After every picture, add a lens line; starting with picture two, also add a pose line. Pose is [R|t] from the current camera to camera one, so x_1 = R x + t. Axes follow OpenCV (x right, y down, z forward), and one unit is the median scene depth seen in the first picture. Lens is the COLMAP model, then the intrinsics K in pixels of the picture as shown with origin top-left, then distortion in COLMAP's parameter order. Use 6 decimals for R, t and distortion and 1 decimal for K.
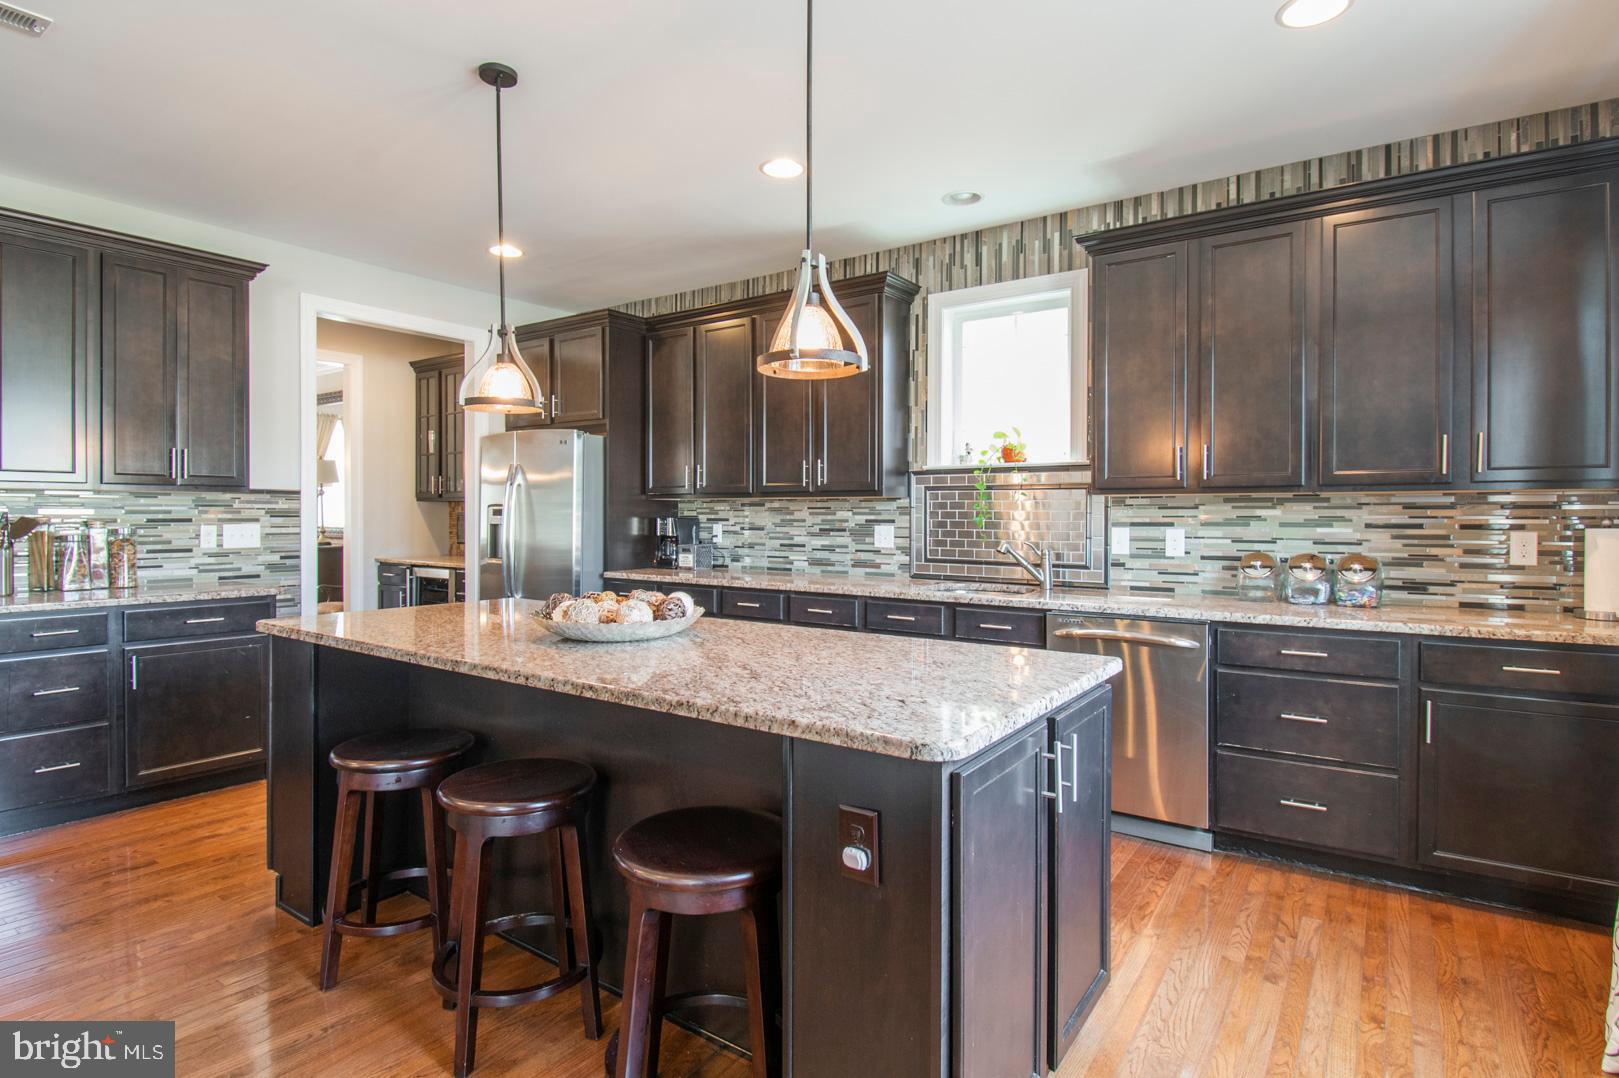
lens RADIAL K [[817.2, 0, 811.5], [0, 817.2, 515.2], [0, 0, 1]] dist [-0.007335, -0.006132]
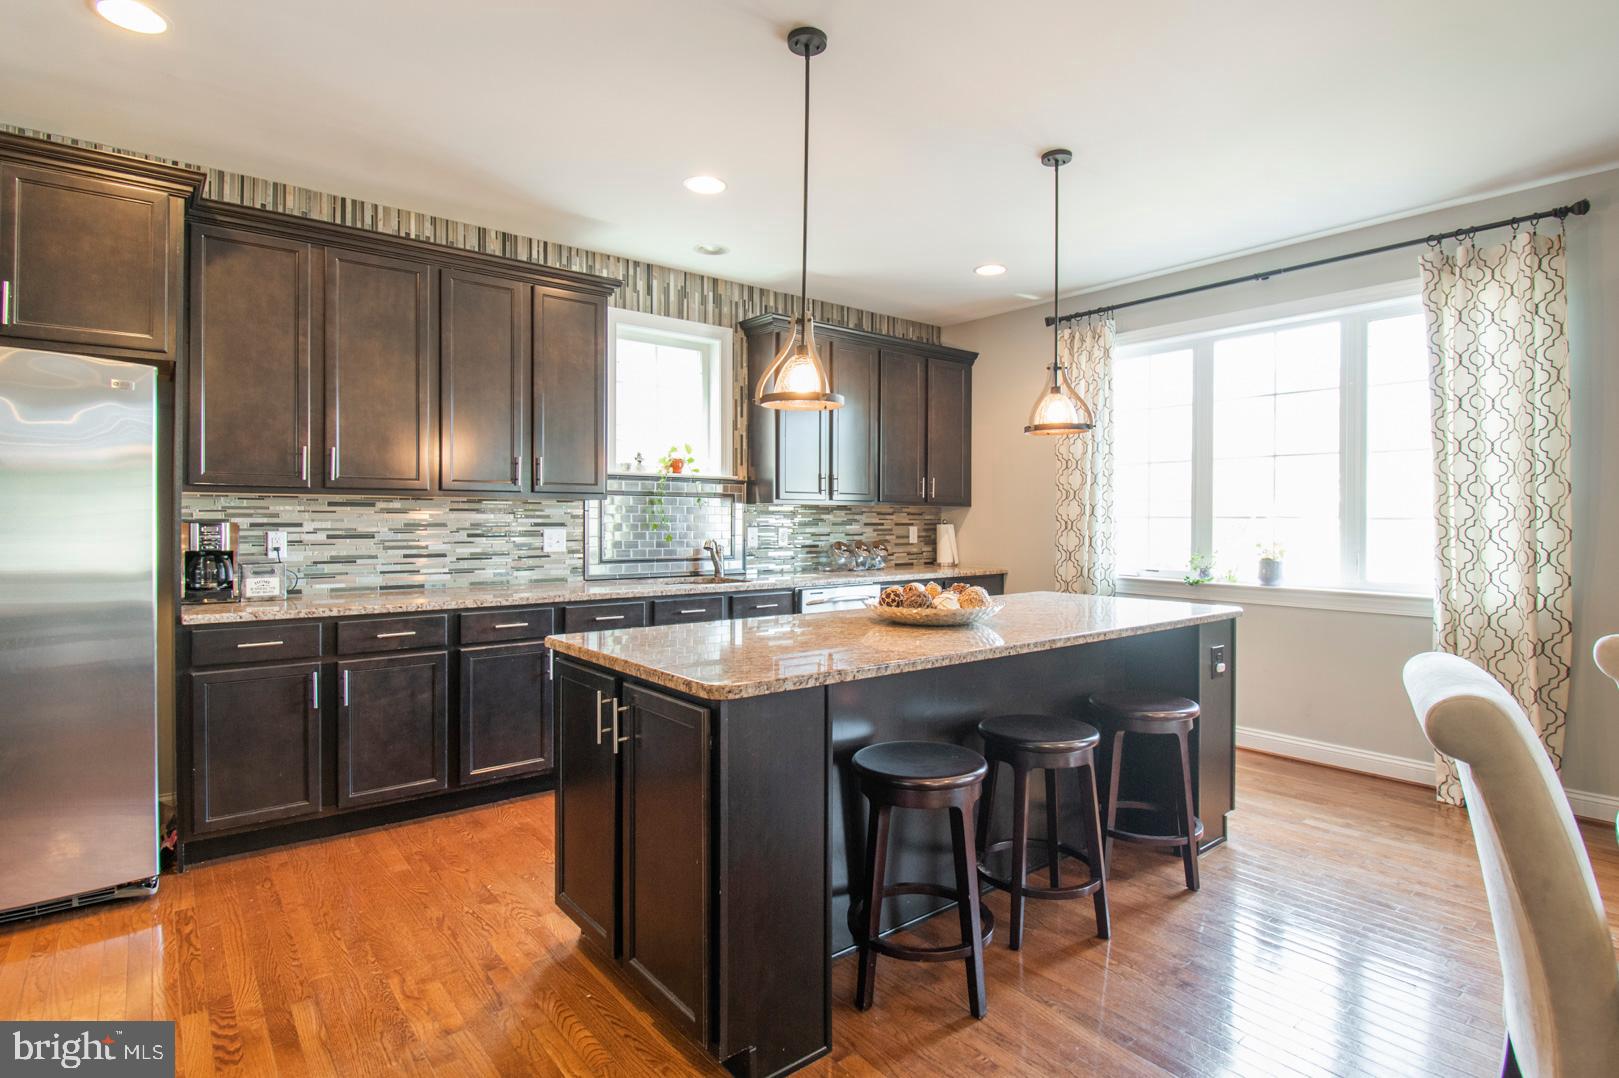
lens RADIAL K [[817.2, 0, 803.8], [0, 817.2, 520.1], [0, 0, 1]] dist [-0.007335, -0.006132]
pose [[0.280500, -0.002778, 0.959850, -0.859221], [-0.000893, 0.999995, 0.003155, -0.001487], [-0.959854, -0.001742, 0.280496, 0.511183]]
